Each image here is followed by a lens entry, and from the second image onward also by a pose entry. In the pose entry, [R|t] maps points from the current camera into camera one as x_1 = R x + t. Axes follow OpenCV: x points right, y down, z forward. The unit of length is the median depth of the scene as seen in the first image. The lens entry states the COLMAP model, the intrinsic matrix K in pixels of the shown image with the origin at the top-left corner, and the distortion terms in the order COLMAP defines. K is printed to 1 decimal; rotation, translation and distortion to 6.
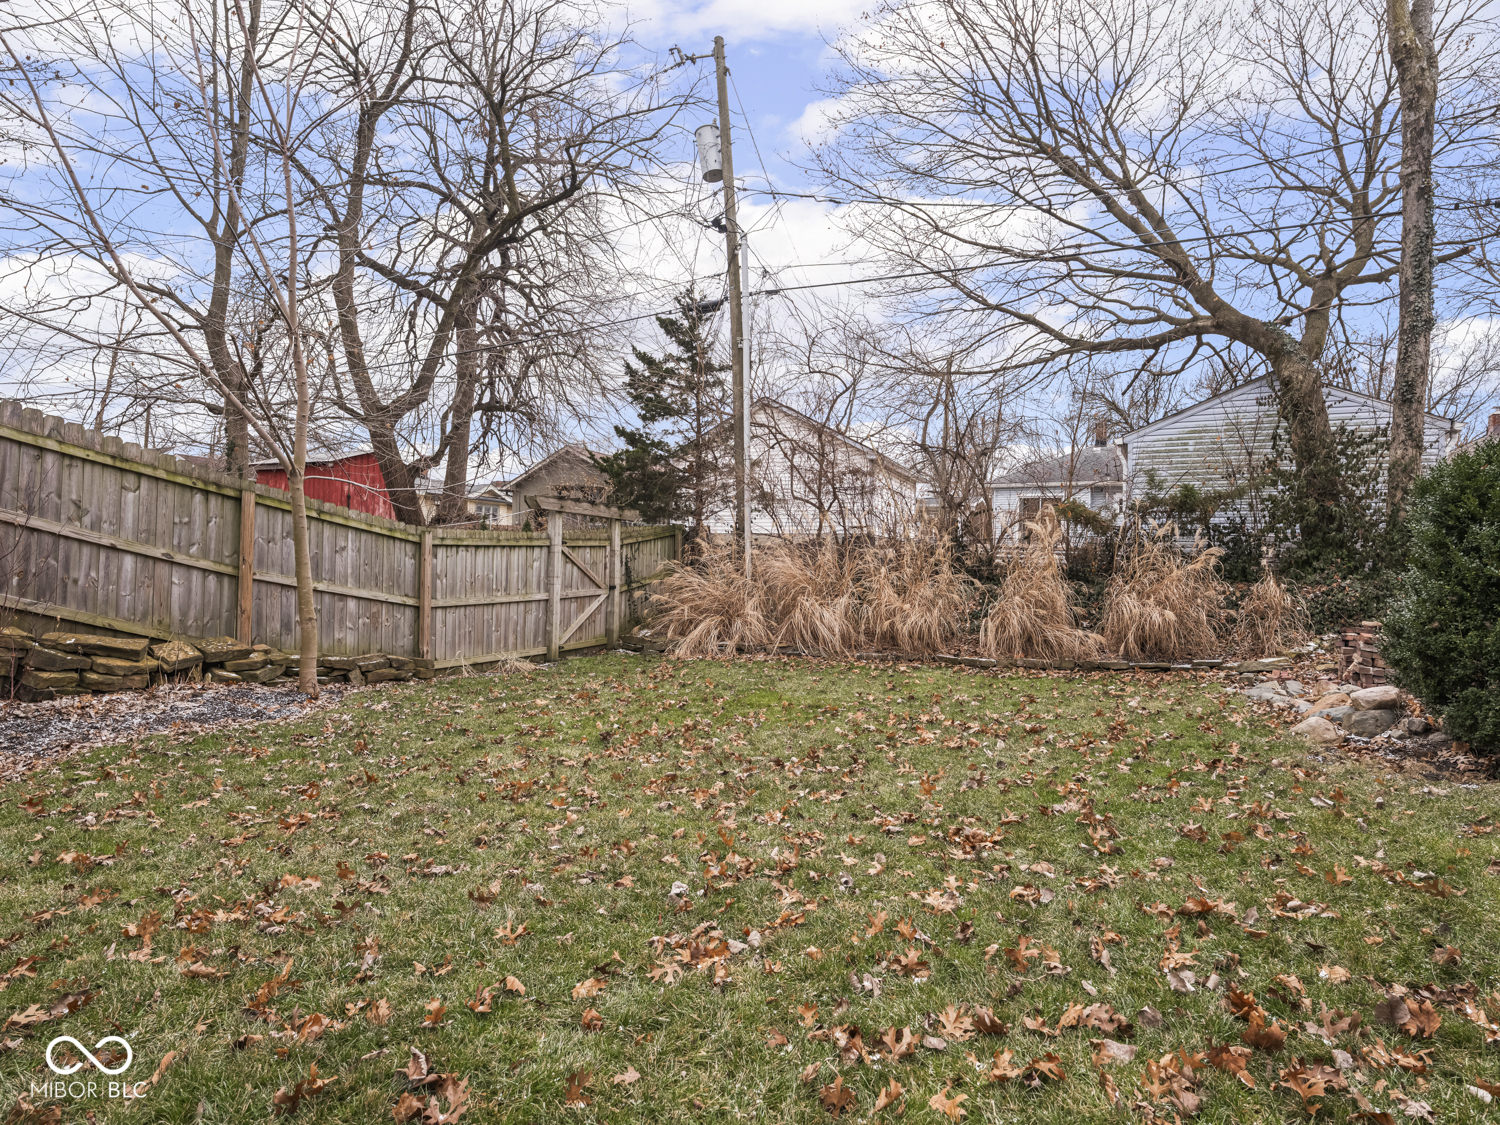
lens RADIAL K [[826.8, 0, 778.1], [0, 826.8, 568.4], [0, 0, 1]] dist [0.006125, 0.001693]
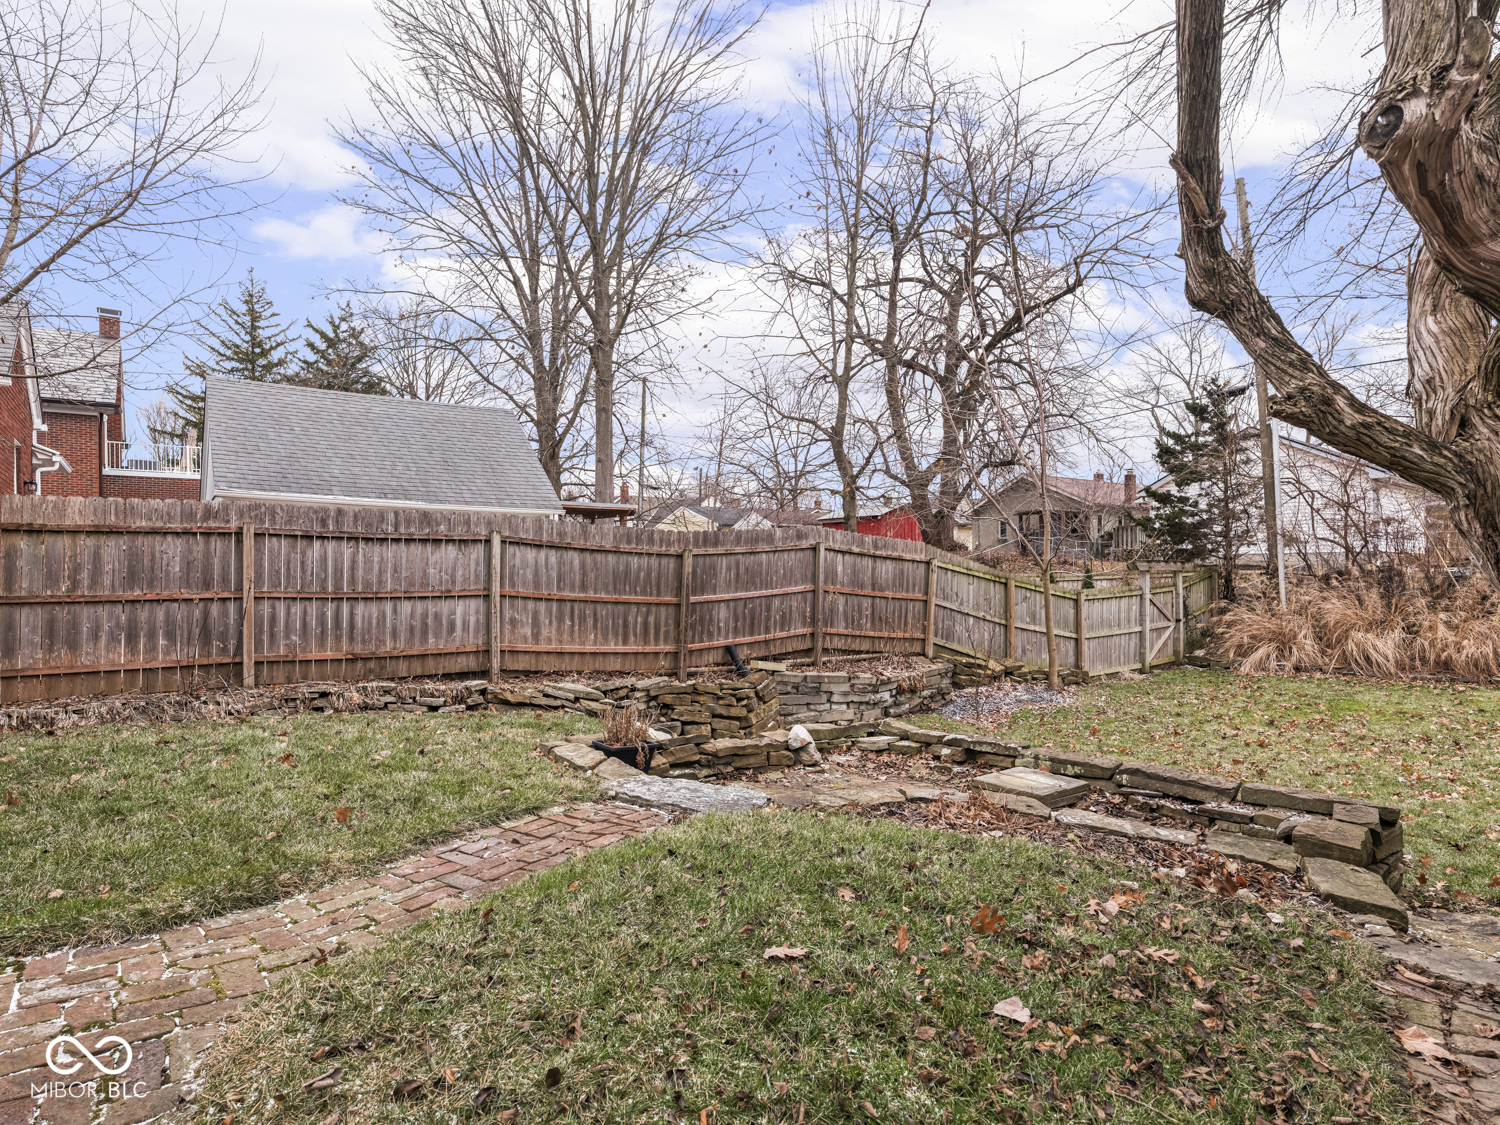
lens RADIAL K [[814.7, 0, 747.8], [0, 814.7, 579.3], [0, 0, 1]] dist [-0.000719, -0.002192]
pose [[0.873927, -0.023853, -0.485471, -0.178885], [0.029782, 0.999546, 0.004501, -0.078391], [0.485143, -0.018392, 0.874241, -0.576476]]
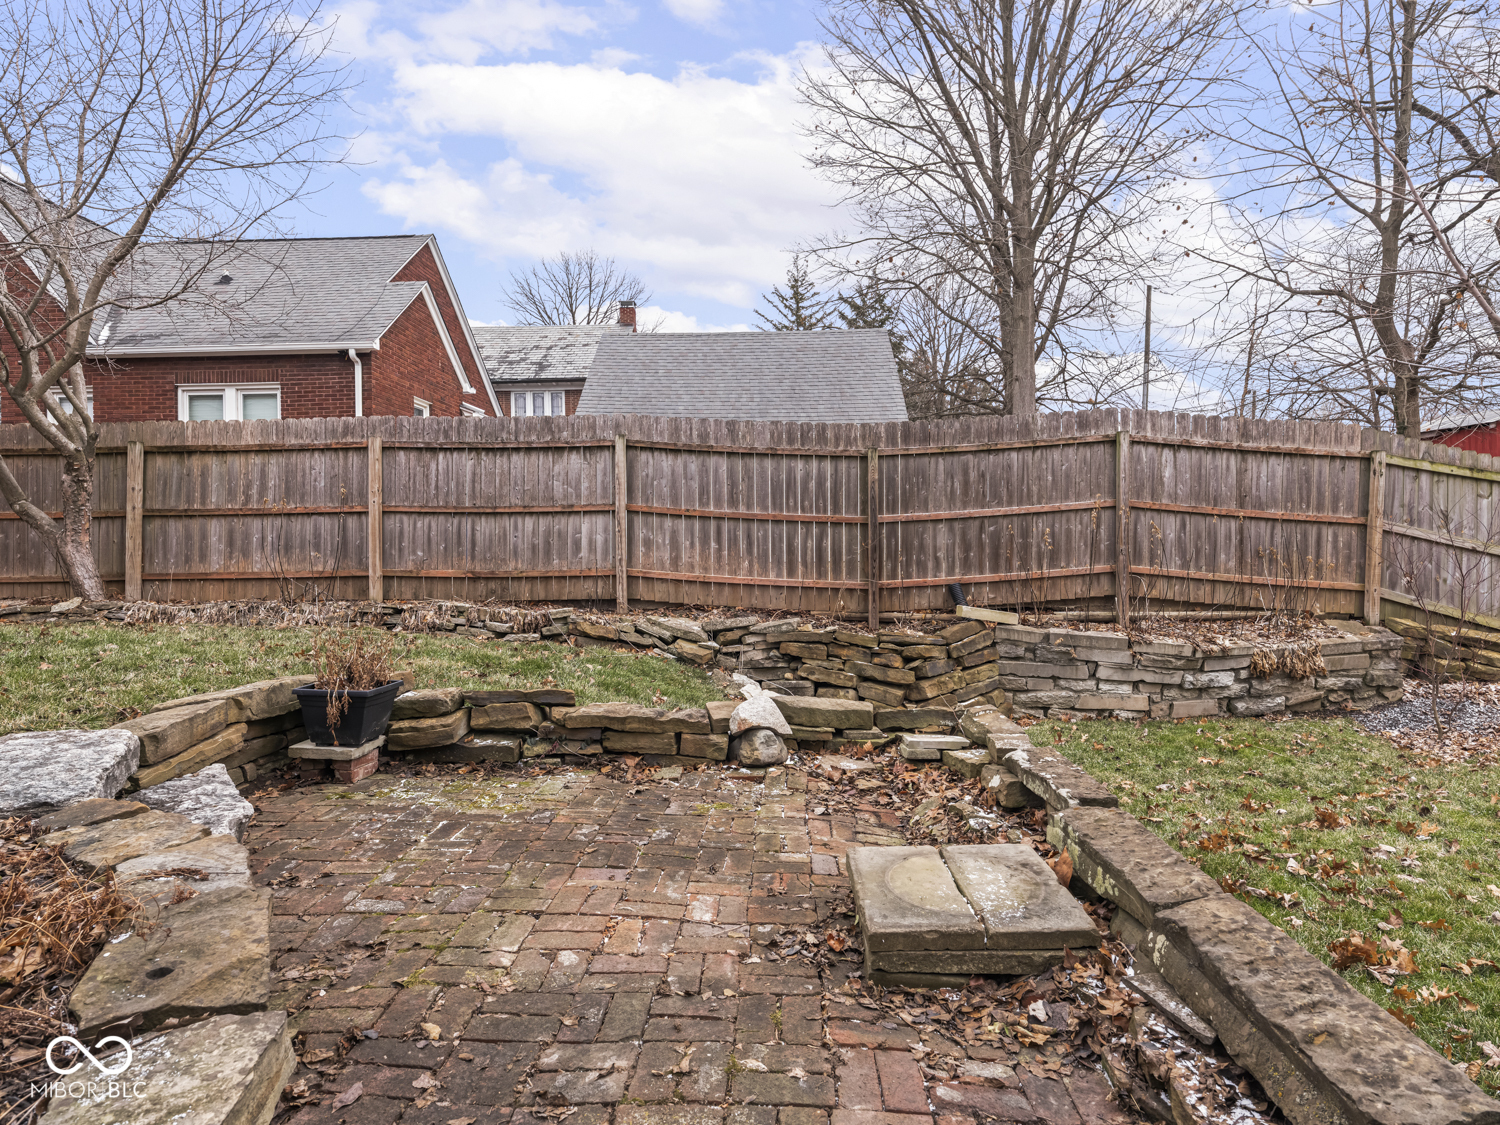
lens RADIAL K [[833.1, 0, 769.8], [0, 833.1, 540.2], [0, 0, 1]] dist [0.001351, -0.002692]
pose [[0.420168, -0.021885, -0.907182, -0.106689], [0.030730, 0.999479, -0.009878, -0.032994], [0.906926, -0.023728, 0.420621, -0.192166]]
